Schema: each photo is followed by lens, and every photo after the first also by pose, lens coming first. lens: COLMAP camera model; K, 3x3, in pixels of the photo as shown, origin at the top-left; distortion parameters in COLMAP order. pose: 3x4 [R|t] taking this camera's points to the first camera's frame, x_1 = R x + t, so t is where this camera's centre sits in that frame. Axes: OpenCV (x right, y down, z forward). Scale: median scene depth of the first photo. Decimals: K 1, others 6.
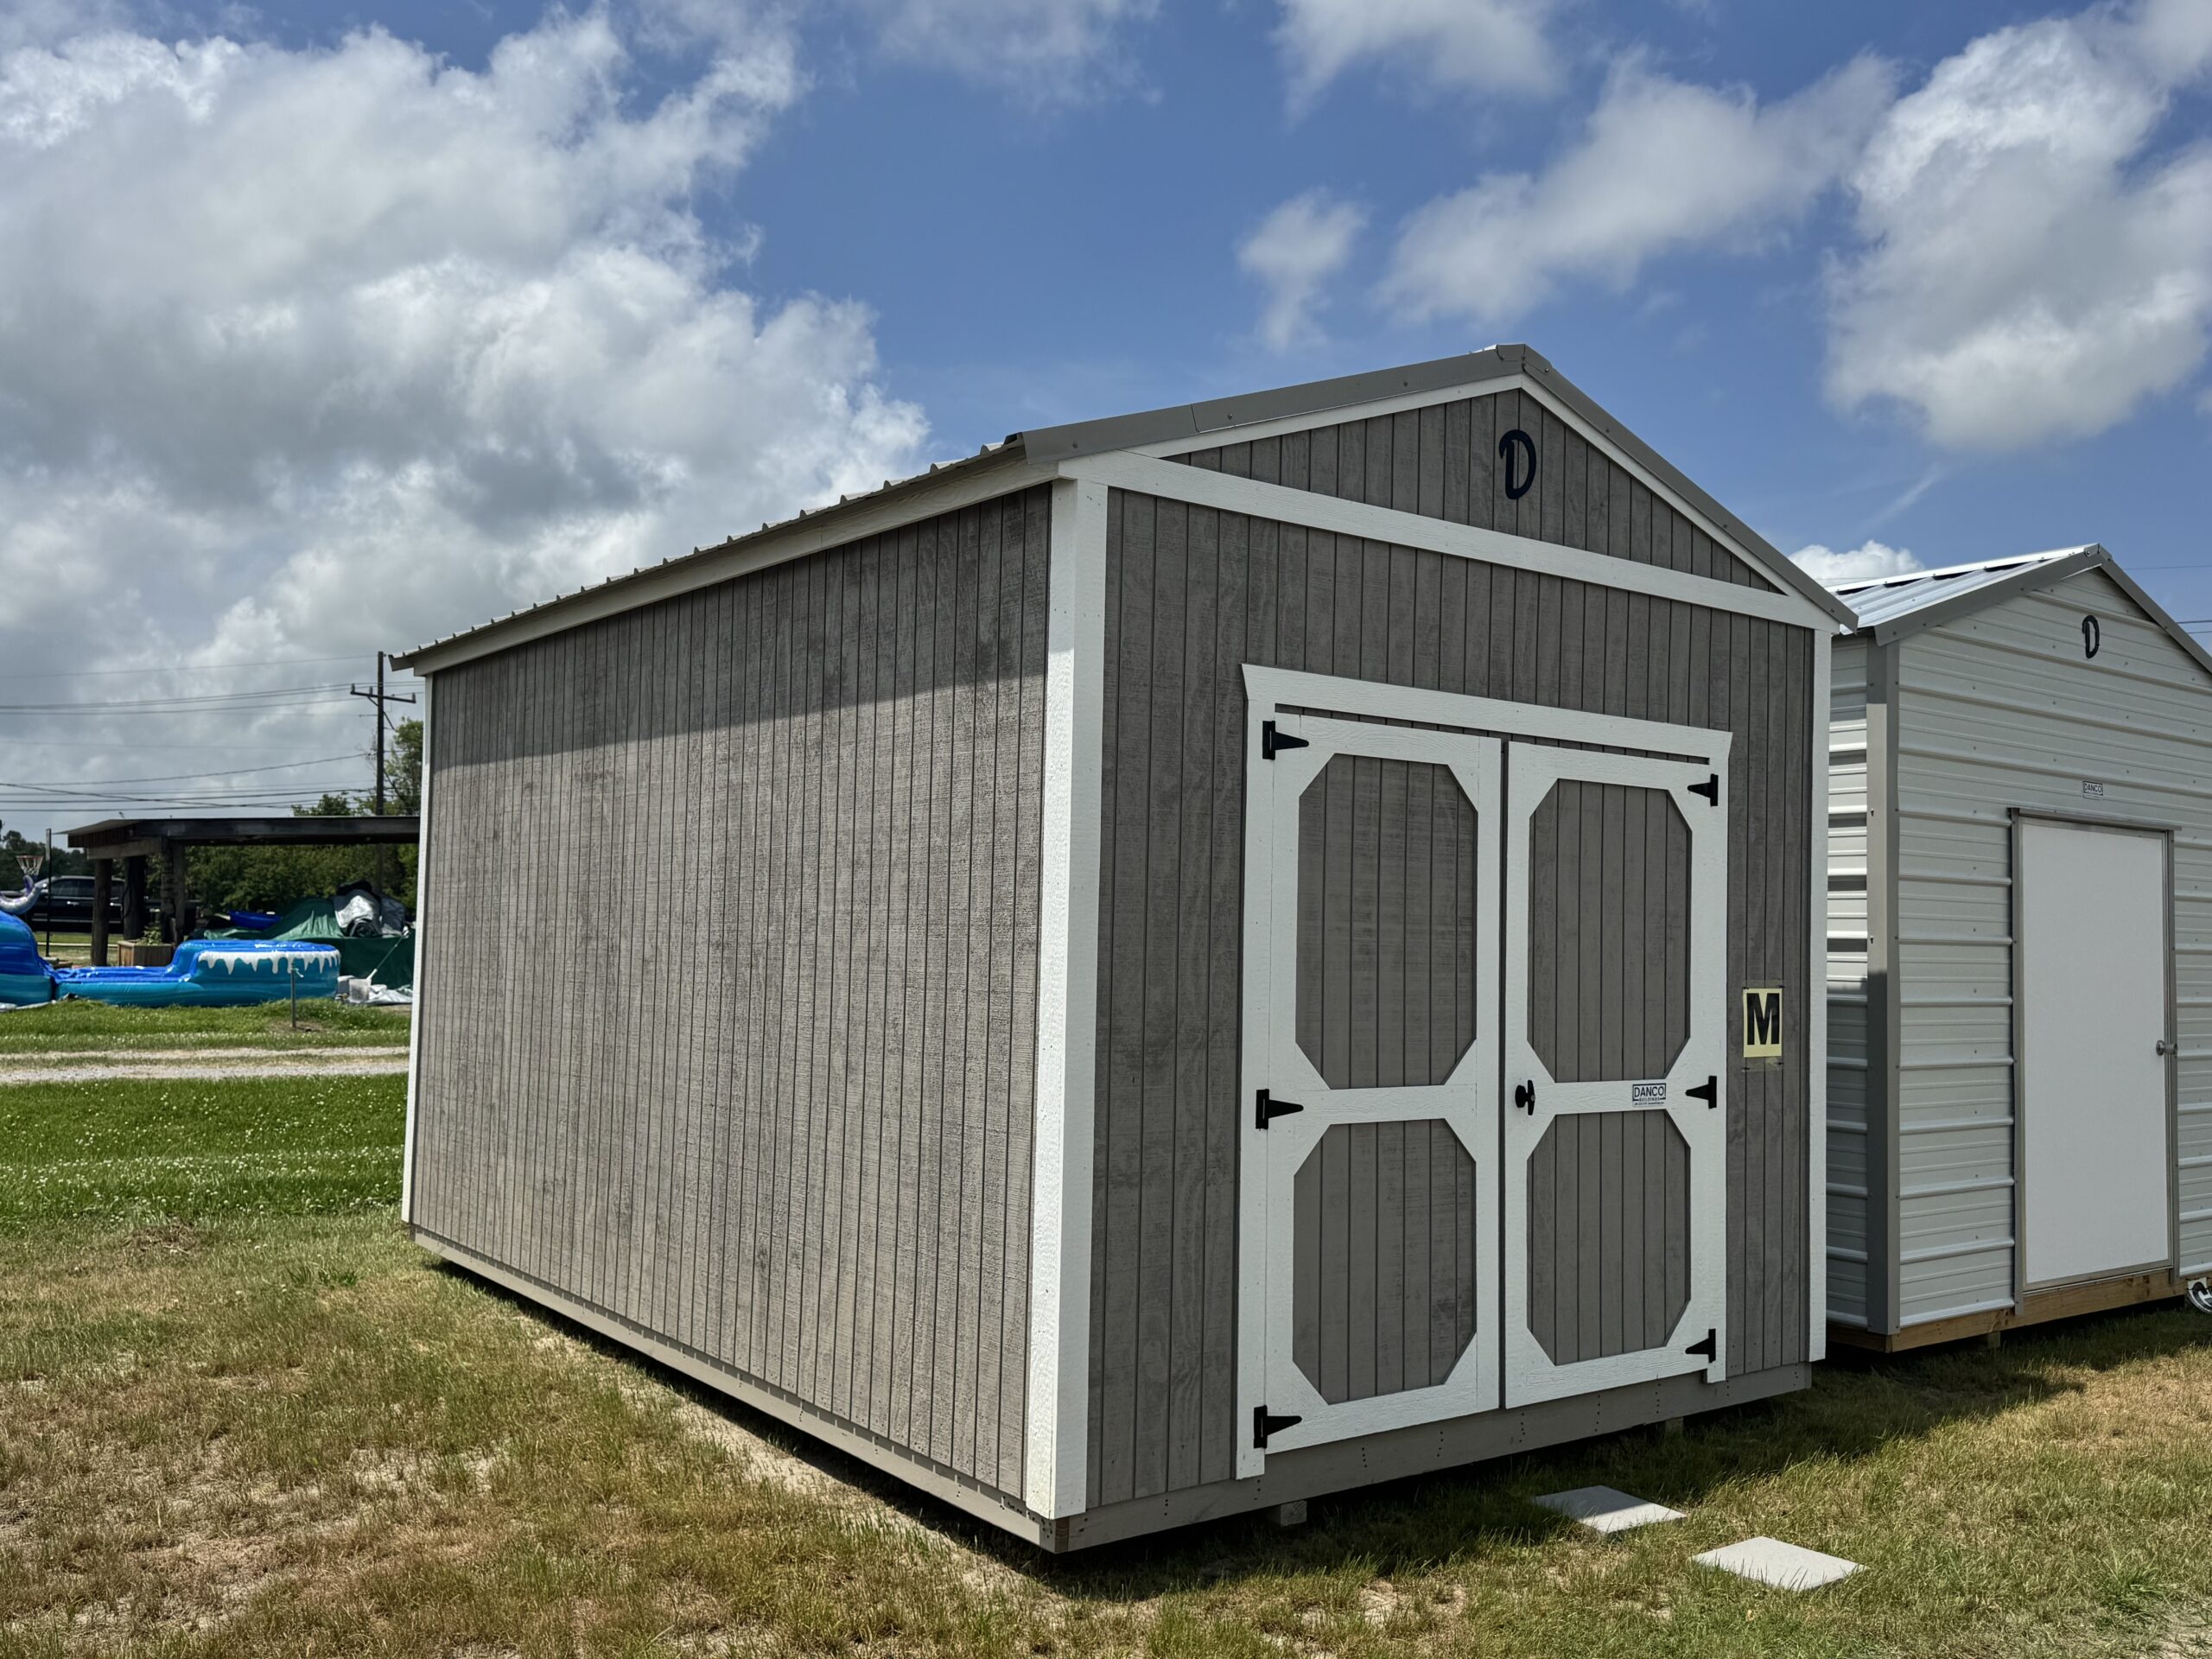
lens RADIAL K [[1808.0, 0, 1108.0], [0, 1808.0, 840.9], [0, 0, 1]] dist [0.119980, -0.173114]
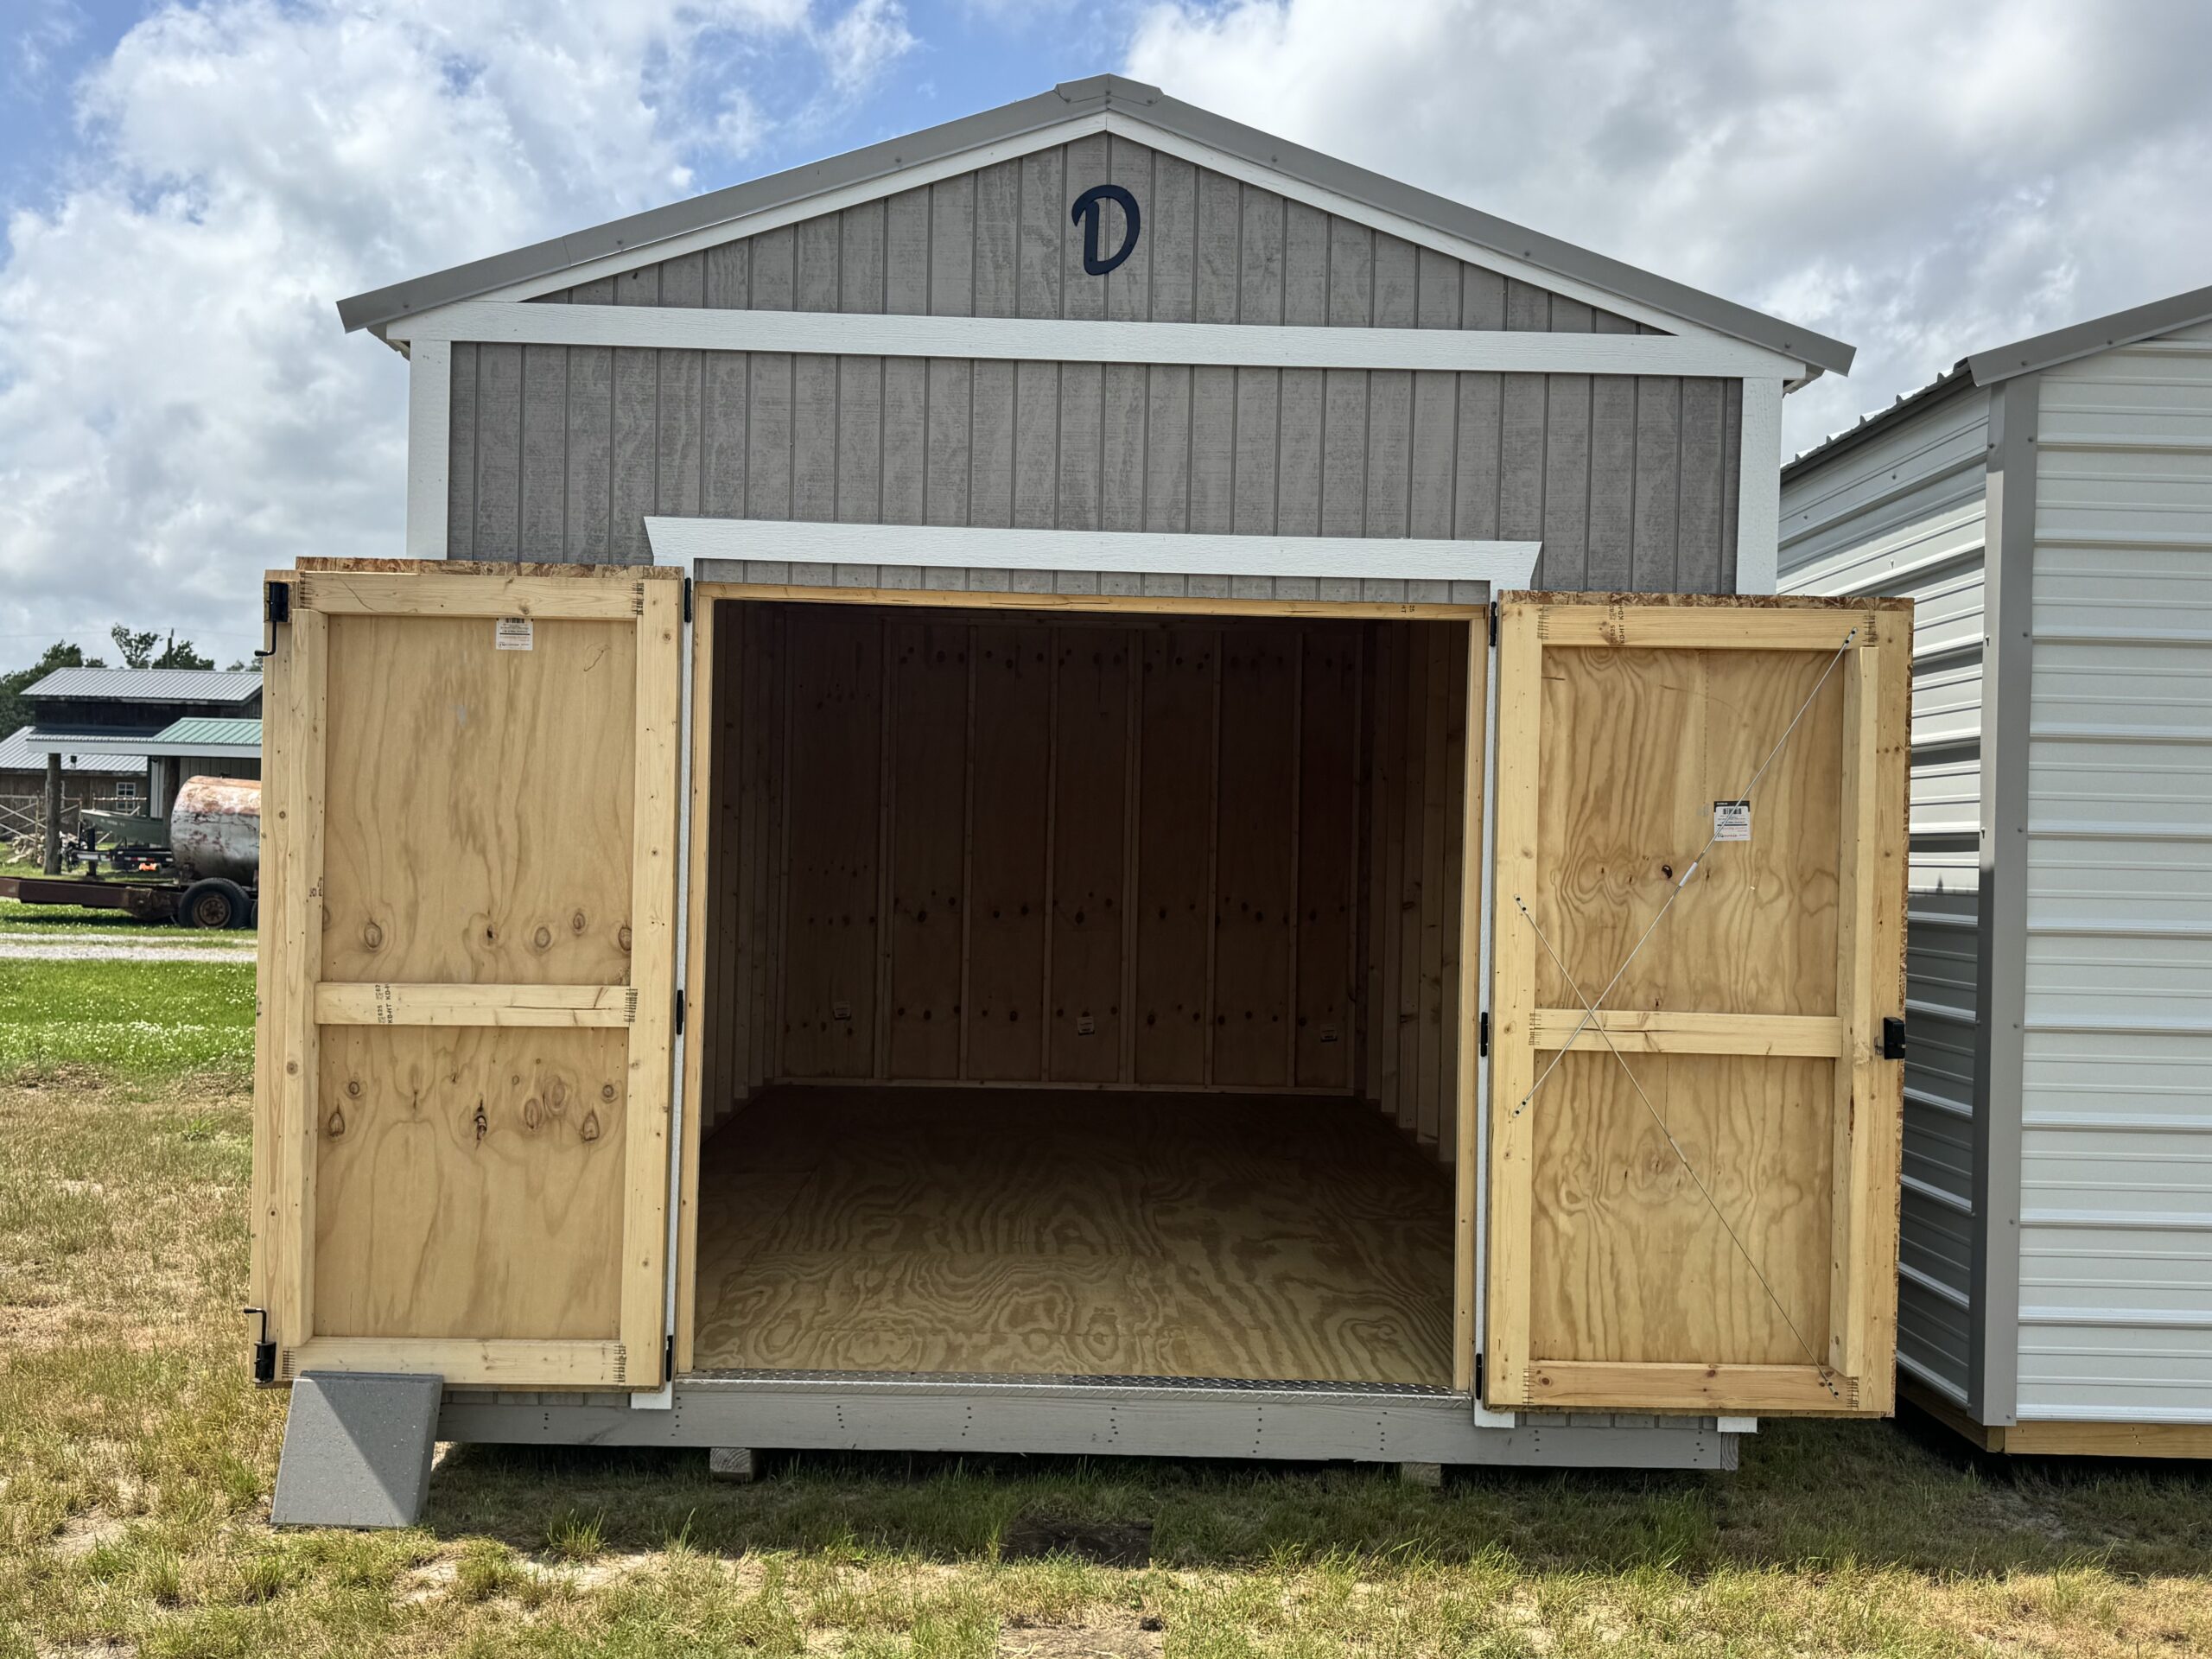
lens RADIAL K [[1823.0, 0, 1106.0], [0, 1823.0, 829.5], [0, 0, 1]] dist [0.120460, -0.238343]
pose [[0.812276, -0.004740, -0.583254, 0.710766], [0.024958, 0.999334, 0.026637, 0.034592], [0.582739, -0.036194, 0.811853, 0.348775]]
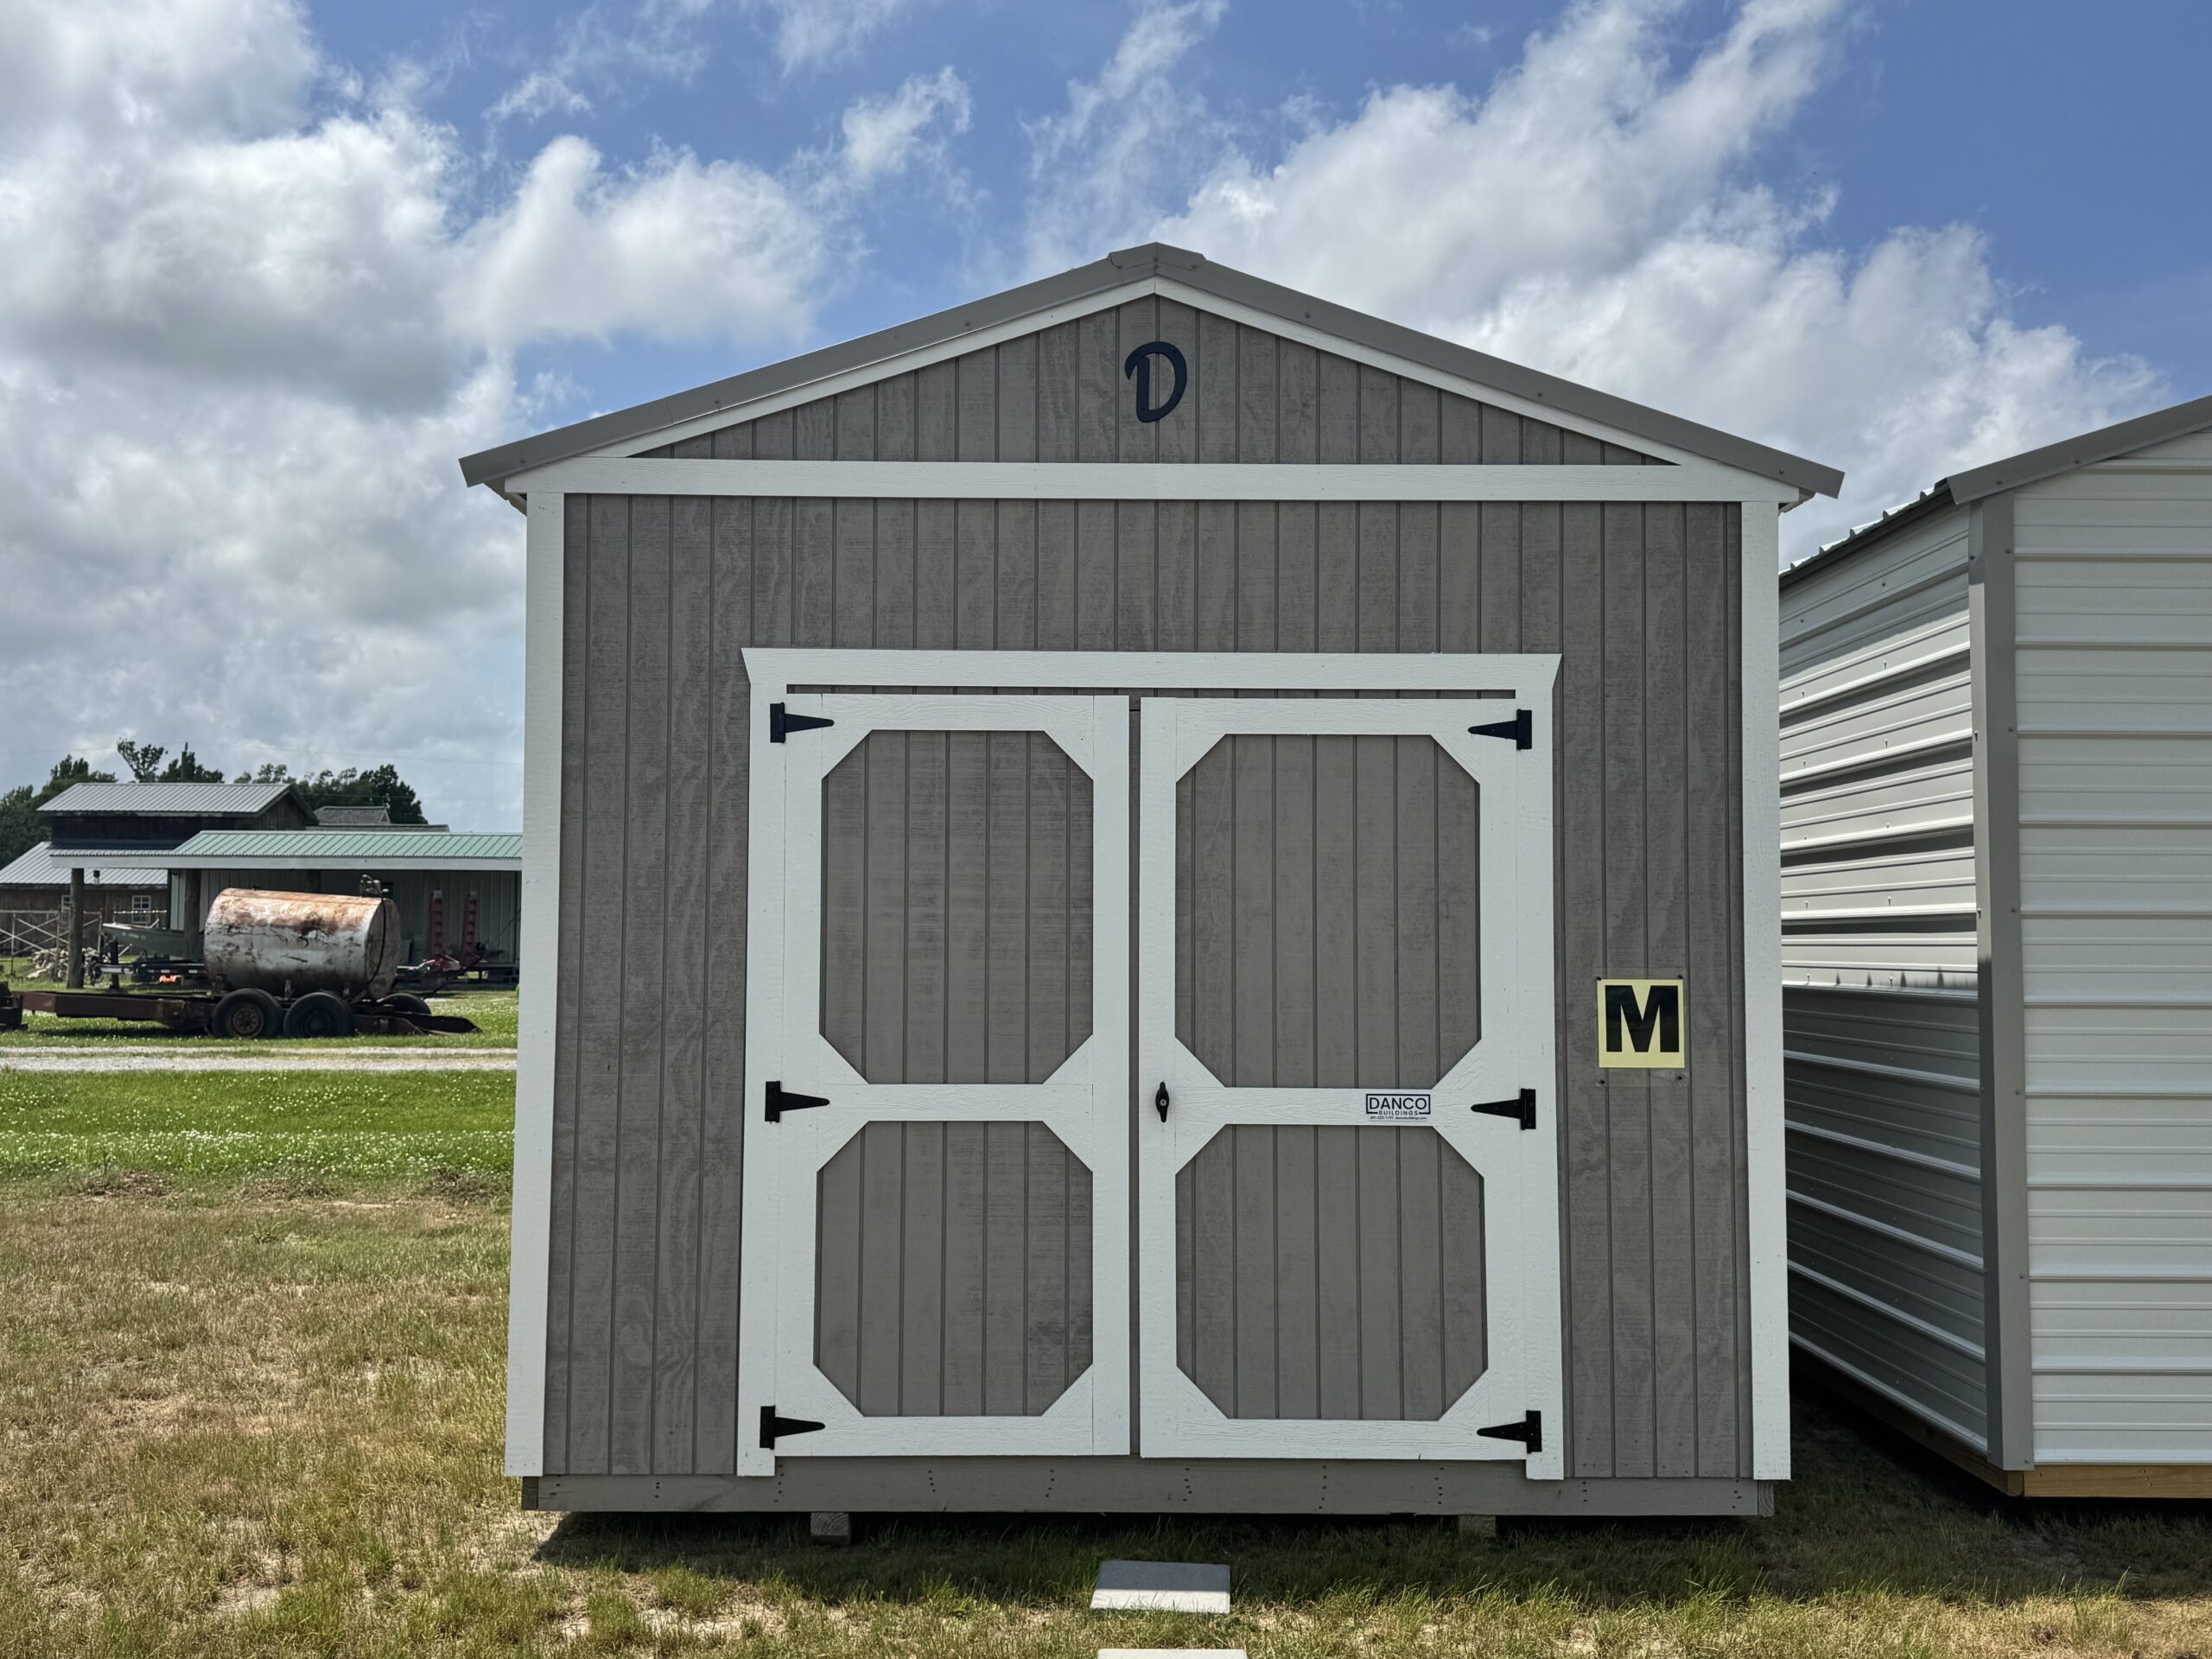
lens RADIAL K [[1821.4, 0, 1098.4], [0, 1821.4, 830.8], [0, 0, 1]] dist [0.113773, -0.214021]
pose [[0.808528, -0.049764, -0.586350, 0.728282], [0.044350, 0.998737, -0.023608, 0.030169], [0.586785, -0.006917, 0.809714, 0.275888]]
